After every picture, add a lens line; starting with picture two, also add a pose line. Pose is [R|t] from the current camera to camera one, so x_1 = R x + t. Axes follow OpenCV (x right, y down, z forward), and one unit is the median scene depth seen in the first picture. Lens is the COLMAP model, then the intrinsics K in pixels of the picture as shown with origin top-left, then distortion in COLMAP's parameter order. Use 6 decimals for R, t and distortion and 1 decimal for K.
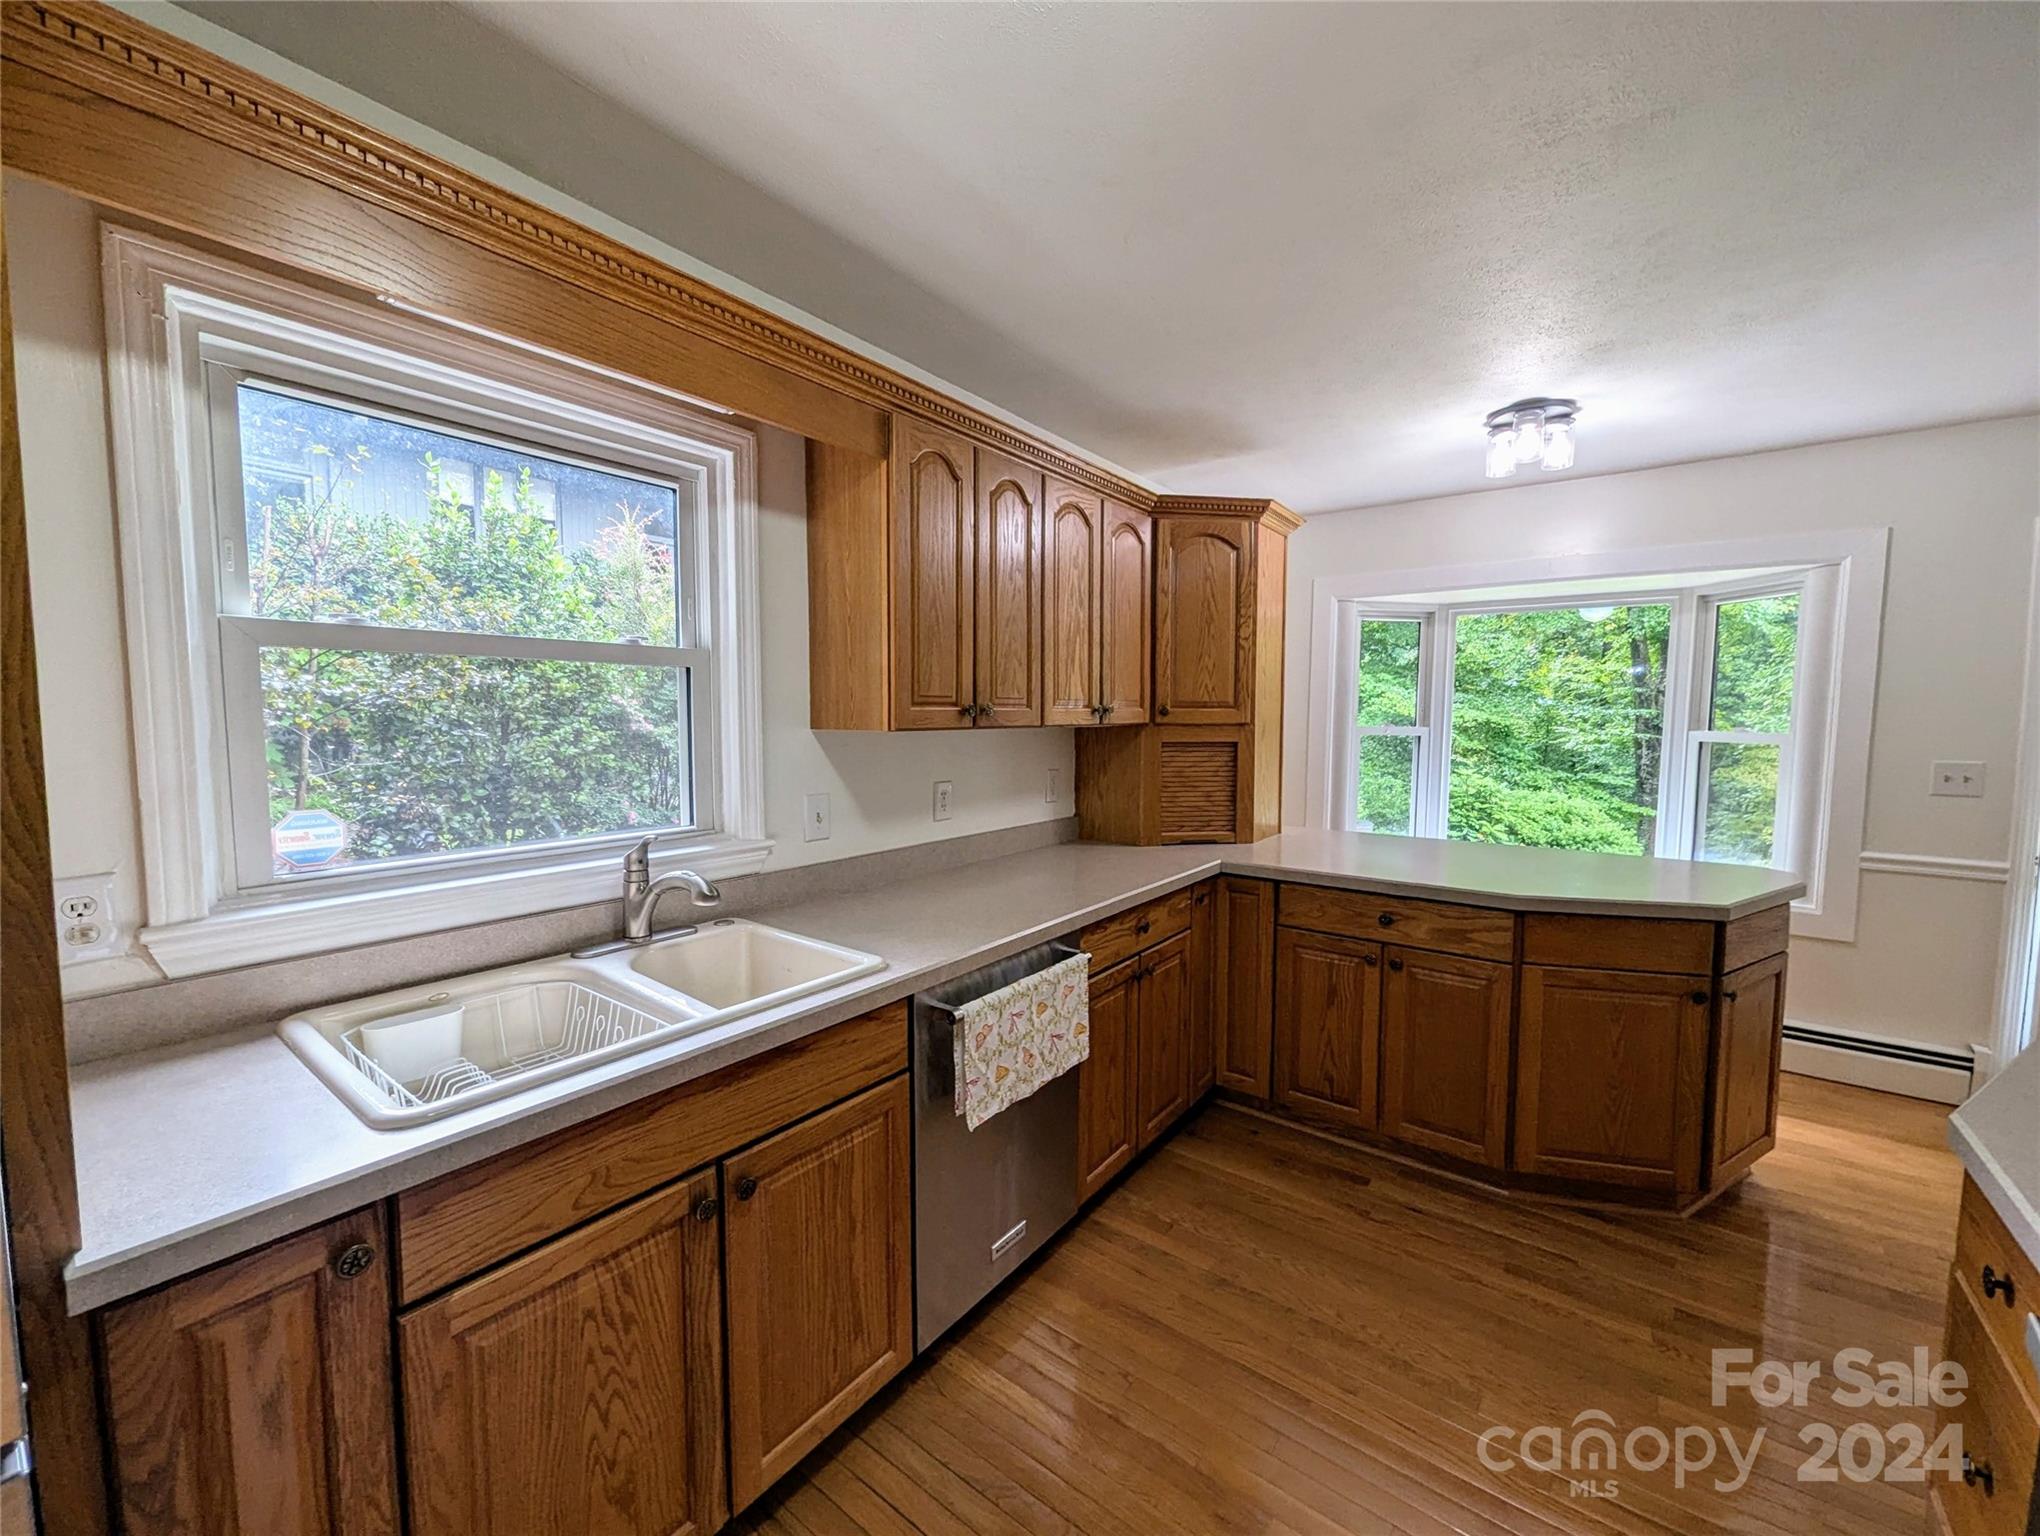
lens RADIAL K [[805.8, 0, 1026.9], [0, 805.8, 771.9], [0, 0, 1]] dist [0.001186, -0.000591]
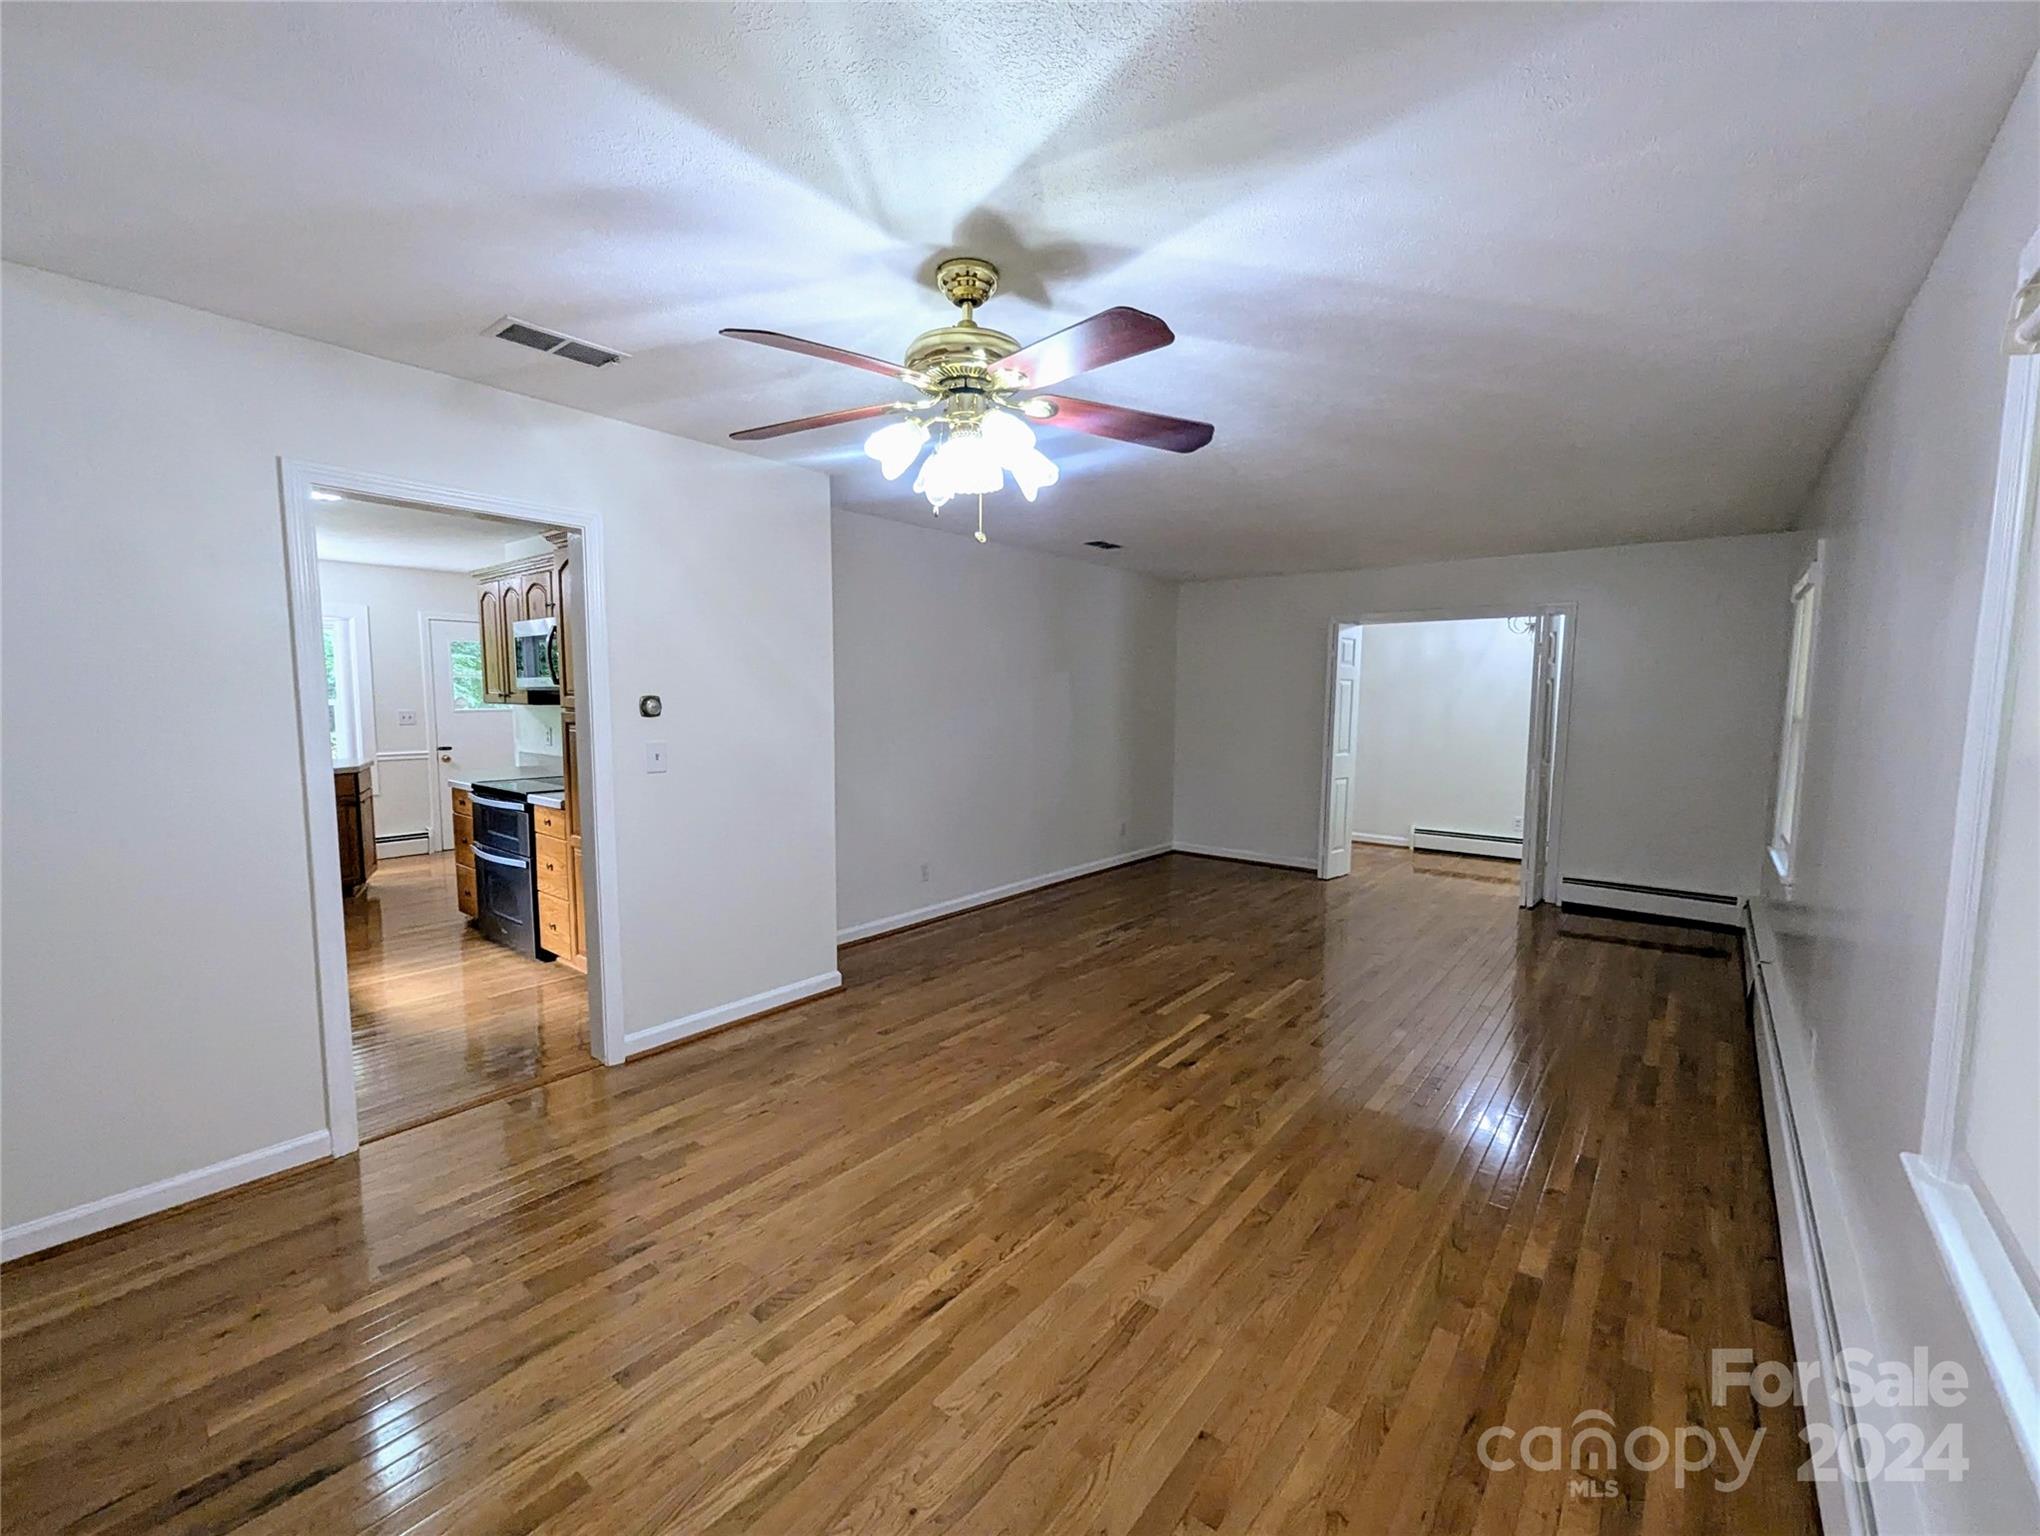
lens RADIAL K [[848.9, 0, 1015.5], [0, 848.9, 777.5], [0, 0, 1]] dist [0.001833, -0.000100]
pose [[0.036070, -0.103020, 0.994025, -1.383919], [0.065133, 0.992800, 0.100529, 0.051995], [-0.997224, 0.061118, 0.042521, -0.950655]]
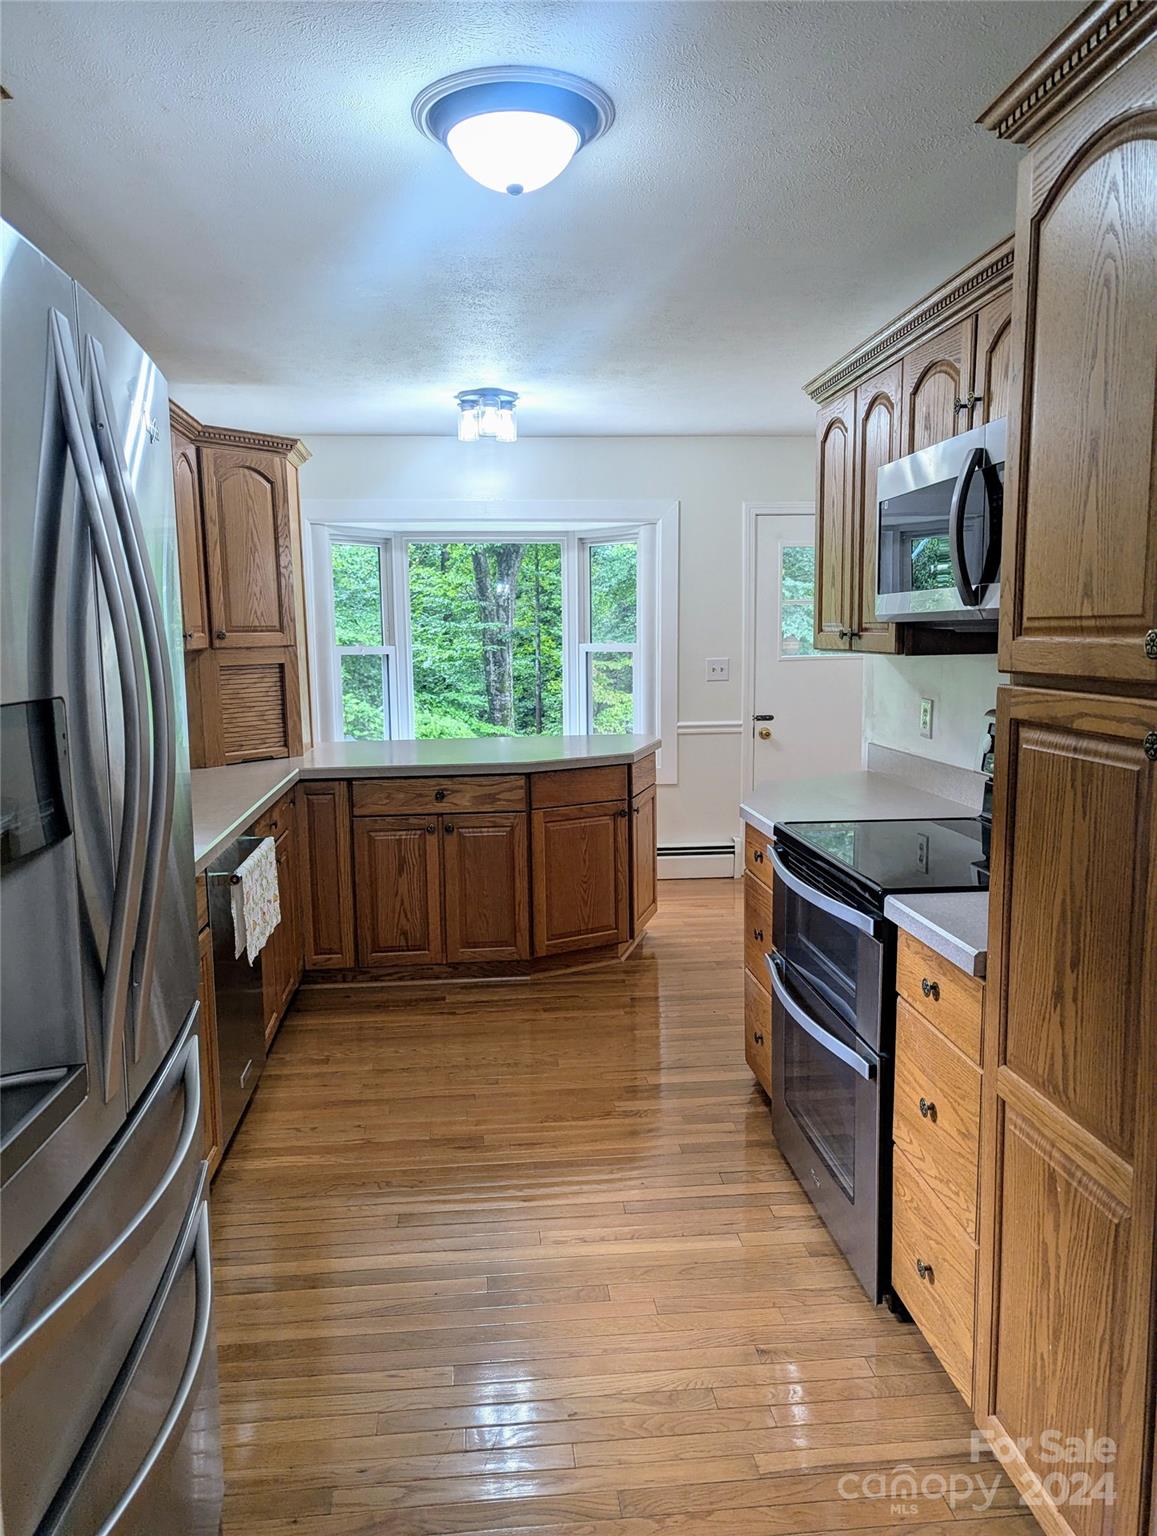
lens RADIAL K [[1080.6, 0, 578.5], [0, 1080.6, 768.0], [0, 0, 1]] dist [0.036646, -0.002720]
pose [[0.733069, -0.101289, 0.672571, -0.507051], [0.066718, 0.994789, 0.077096, 0.019548], [-0.676875, -0.011644, 0.736006, -0.388484]]
